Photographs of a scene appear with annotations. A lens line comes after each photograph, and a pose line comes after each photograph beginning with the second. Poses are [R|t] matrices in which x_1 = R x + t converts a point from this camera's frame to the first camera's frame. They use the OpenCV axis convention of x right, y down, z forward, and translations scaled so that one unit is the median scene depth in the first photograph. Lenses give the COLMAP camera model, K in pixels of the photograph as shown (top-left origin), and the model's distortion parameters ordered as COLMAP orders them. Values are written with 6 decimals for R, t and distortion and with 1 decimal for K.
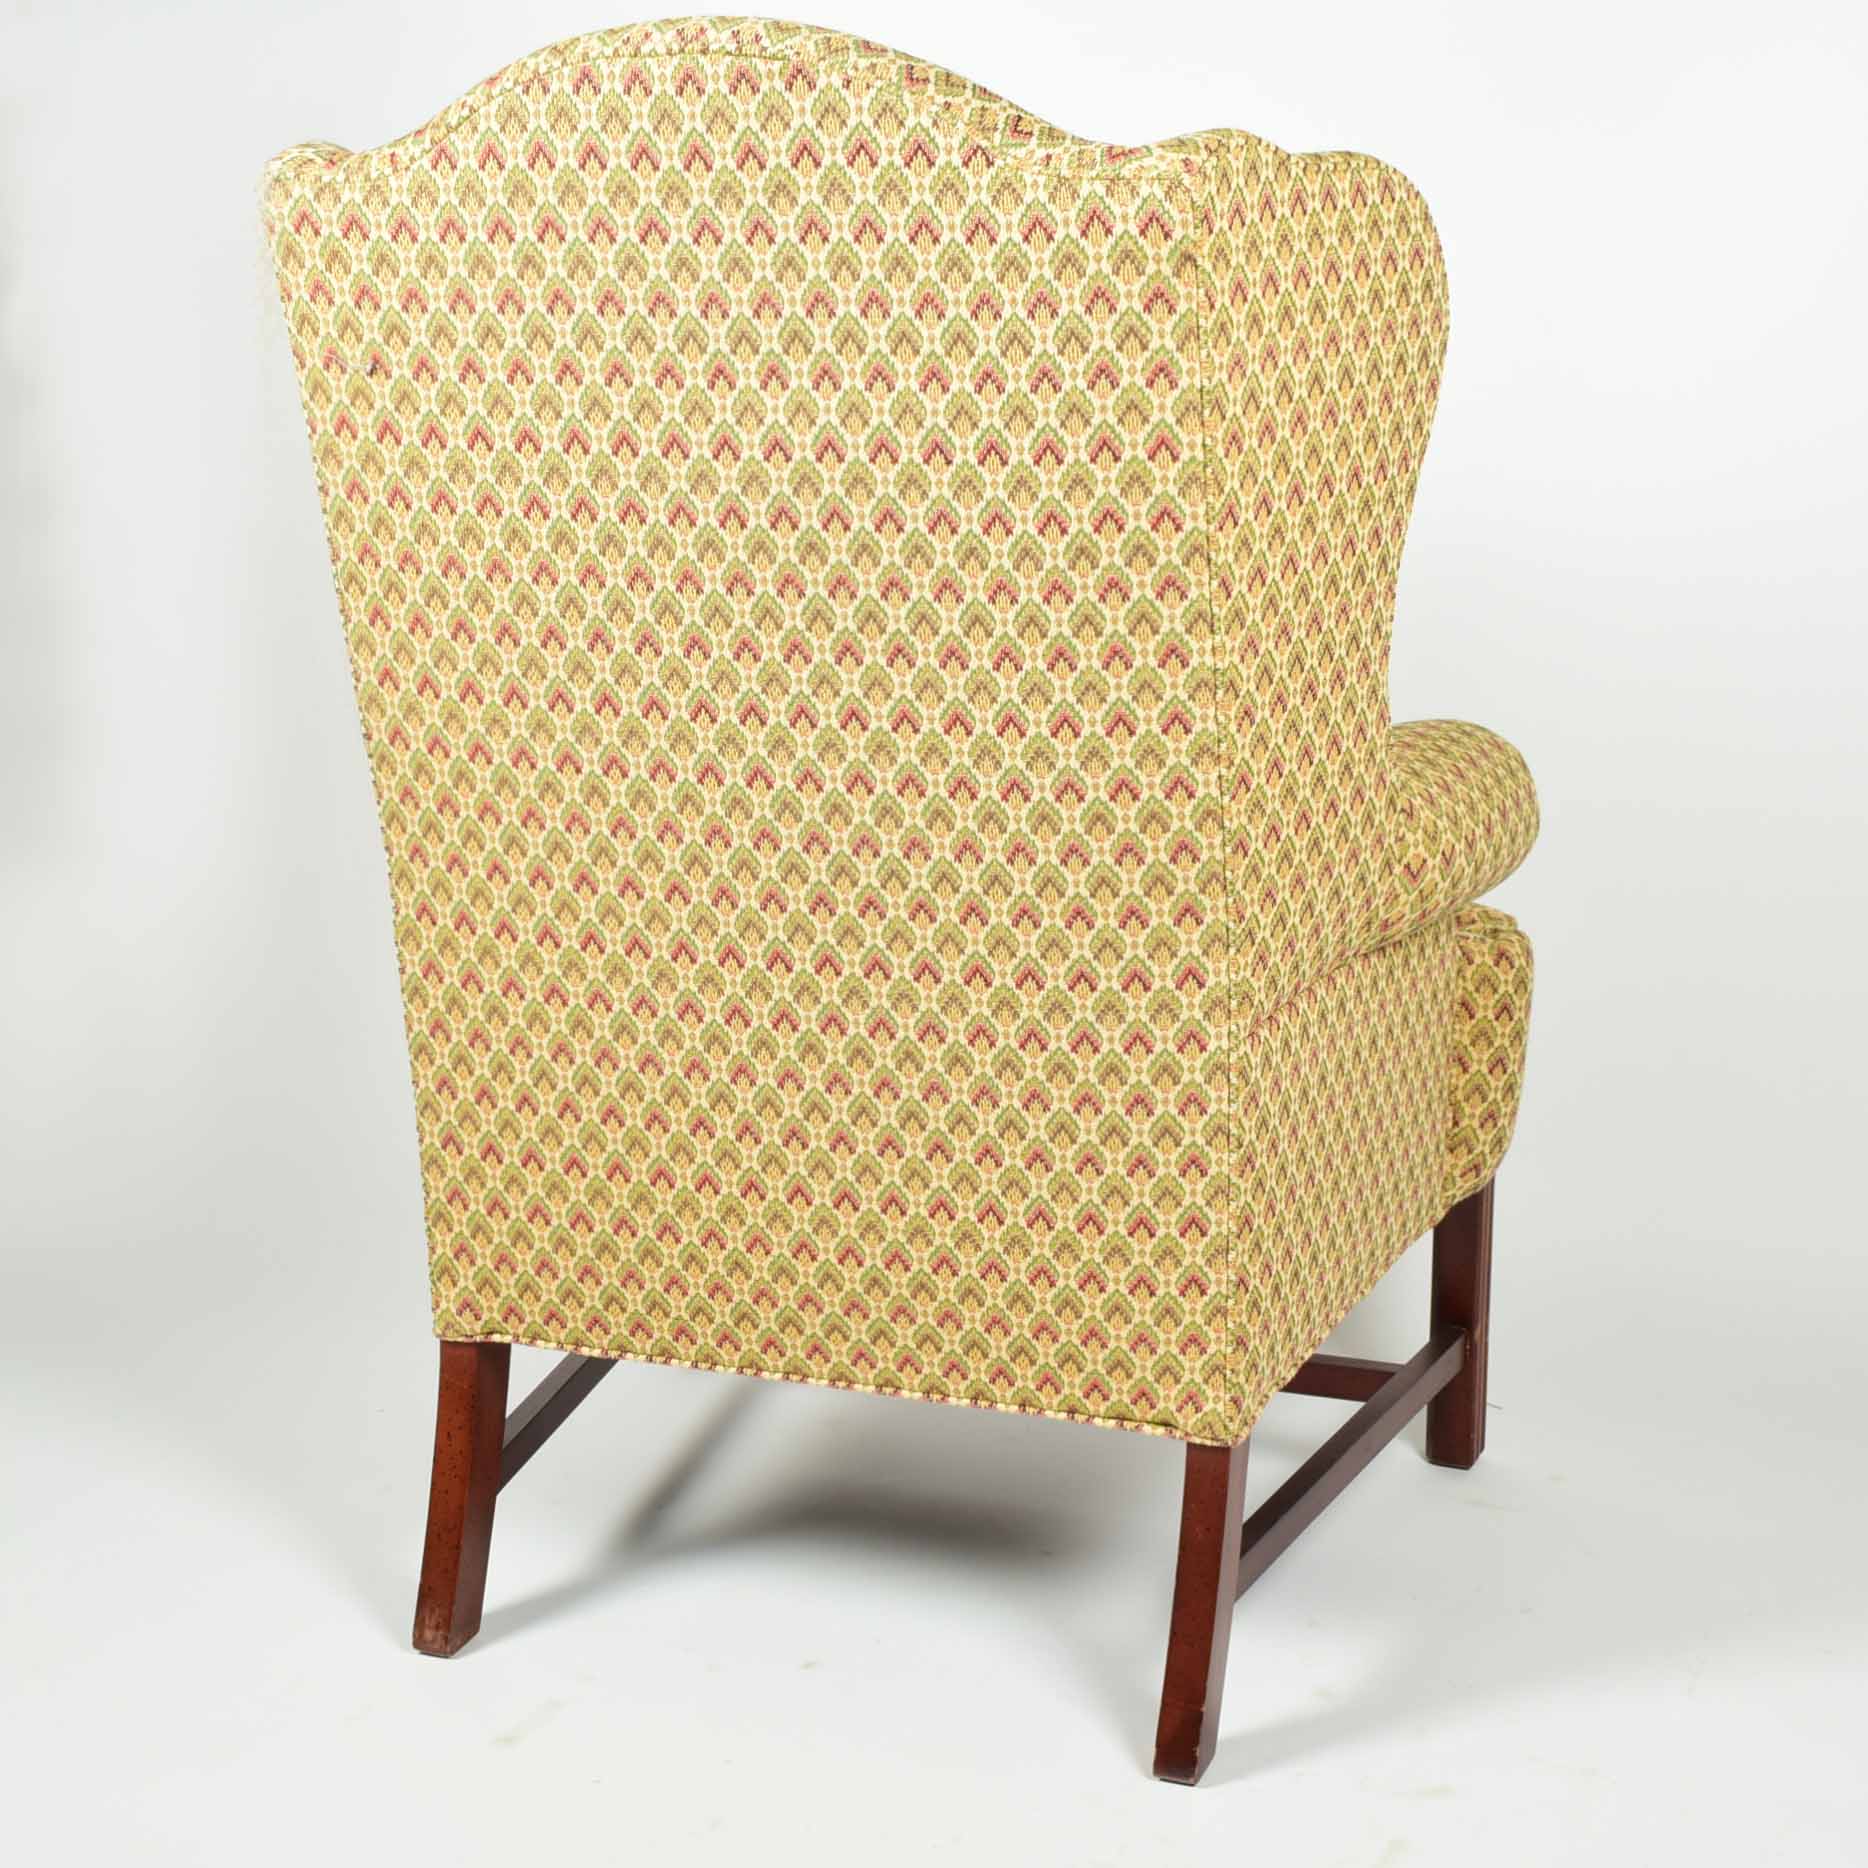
lens RADIAL K [[2728.5, 0, 932.5], [0, 2728.5, 936.4], [0, 0, 1]] dist [-0.020841, 0.000000]
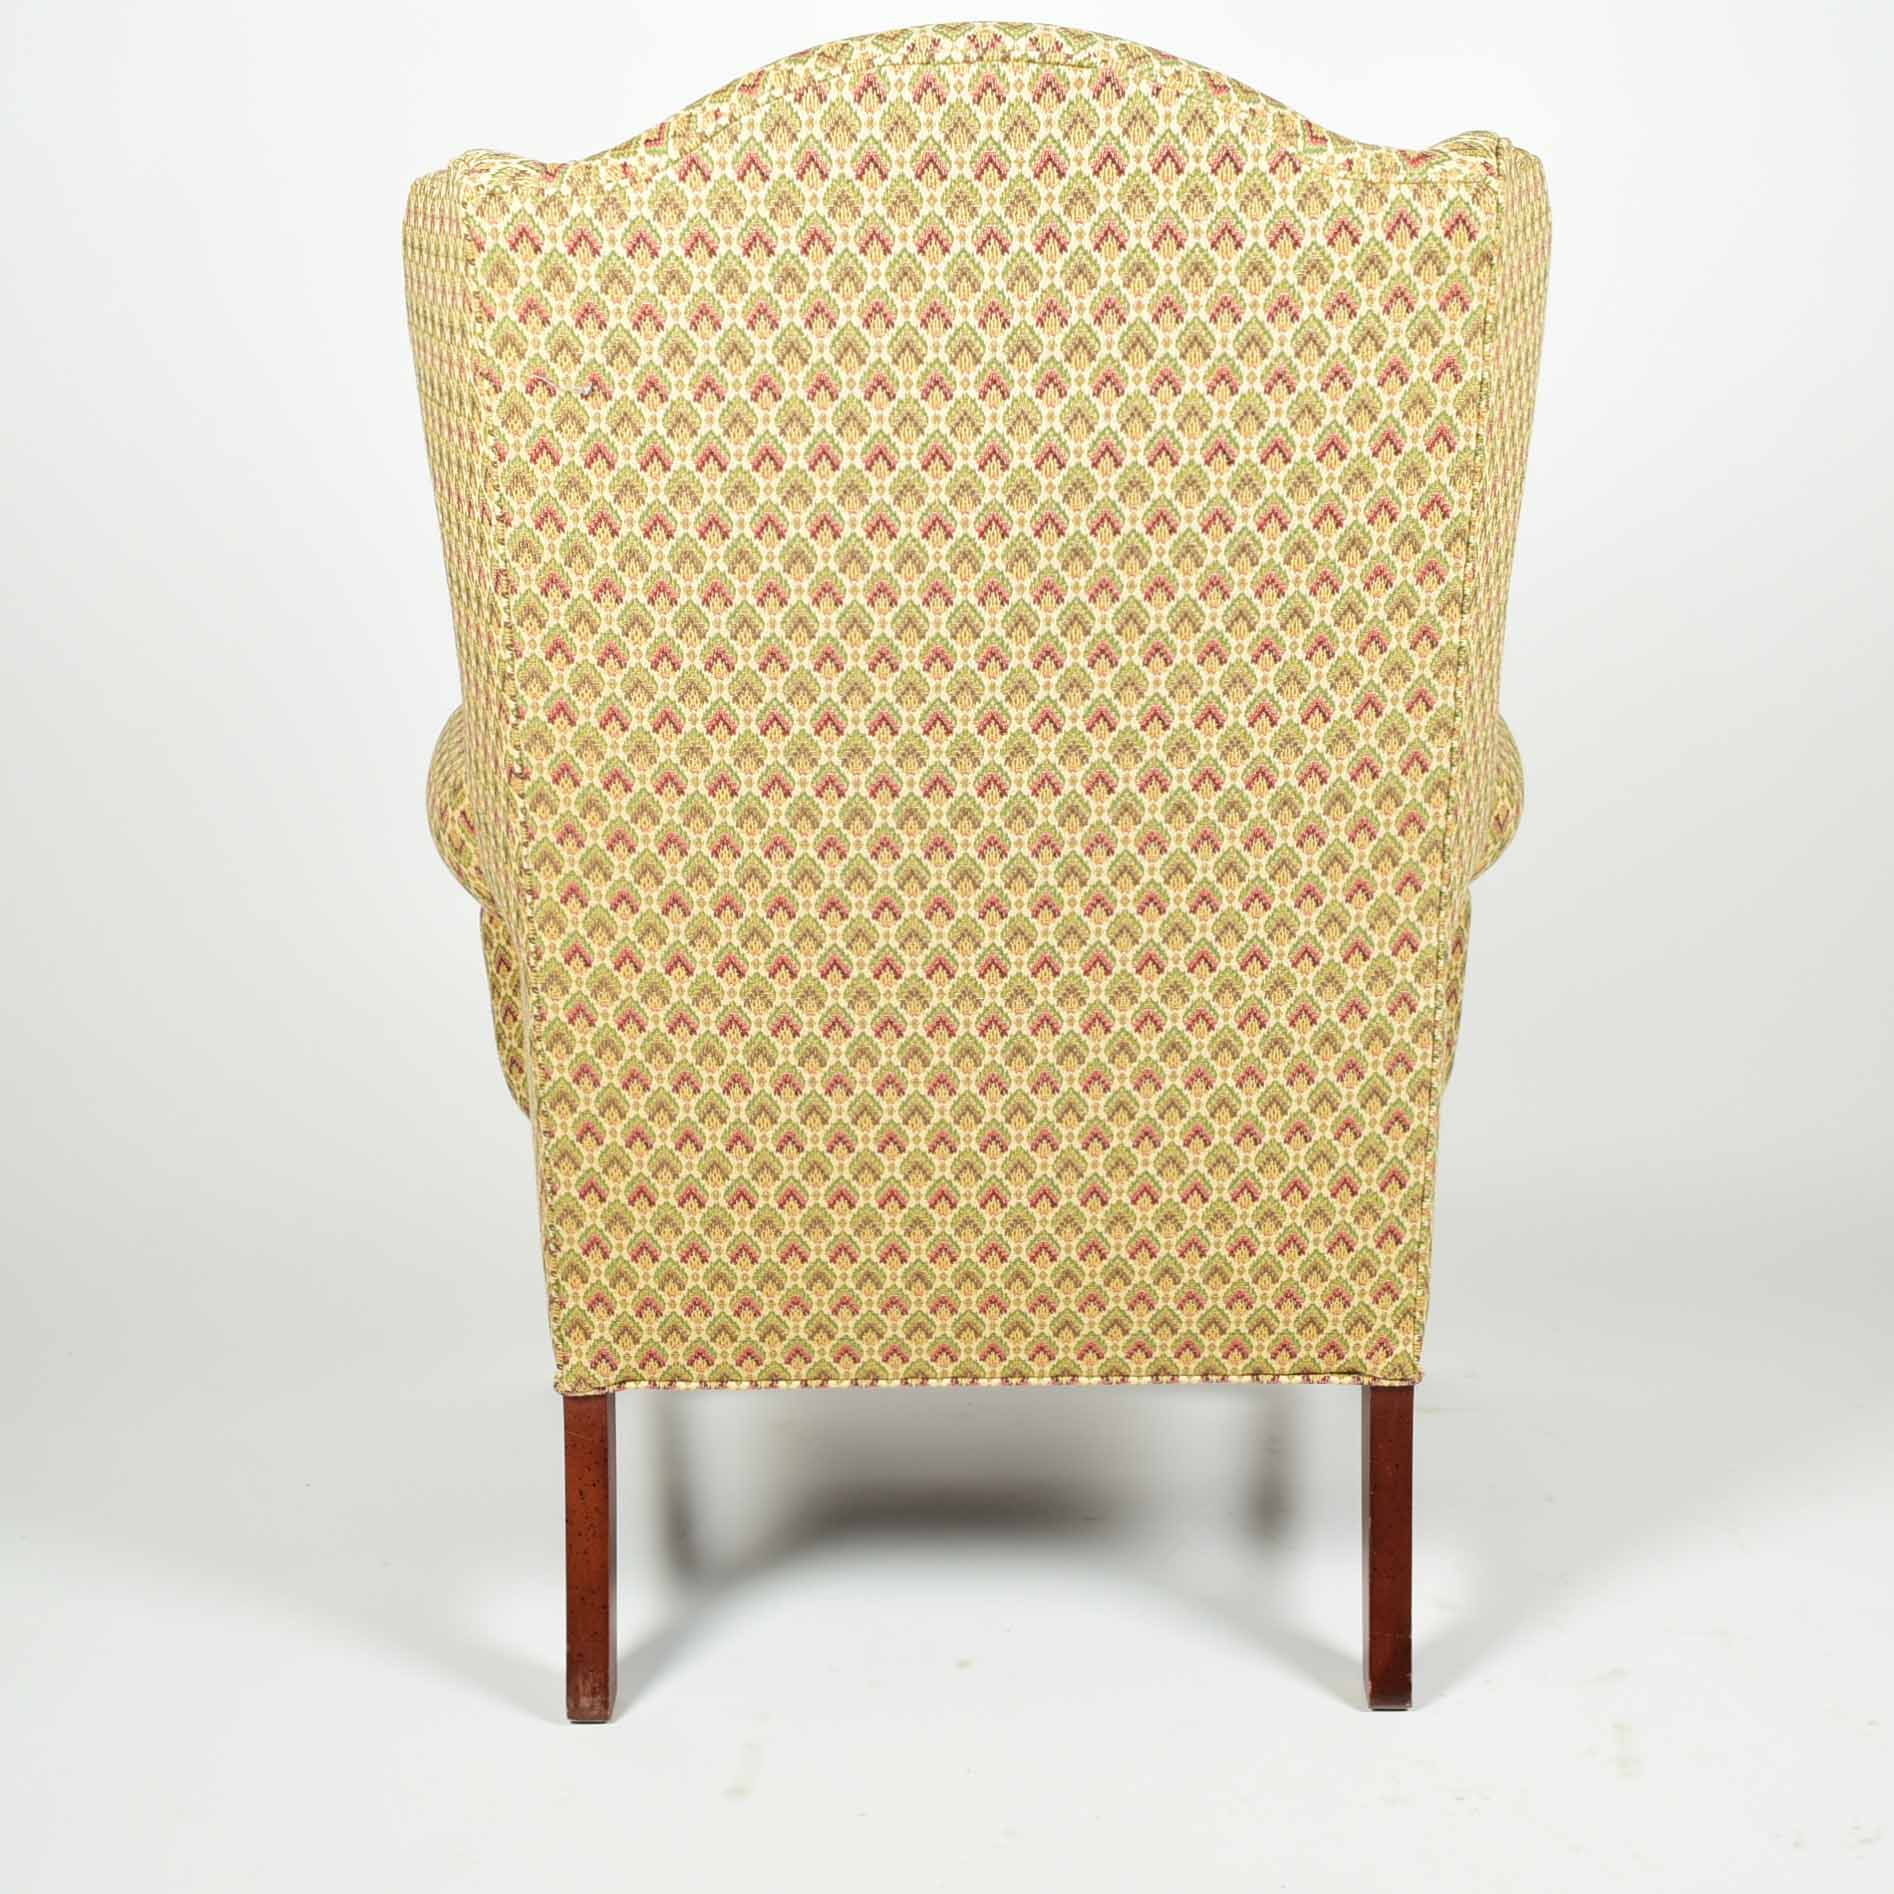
lens RADIAL K [[2766.5, 0, 944.8], [0, 2766.5, 943.9], [0, 0, 1]] dist [-0.020841, 0.000000]
pose [[0.952624, -0.099978, 0.287248, -0.410430], [0.092997, 0.994945, 0.037882, -0.044616], [-0.289583, -0.009374, 0.957107, 0.044730]]
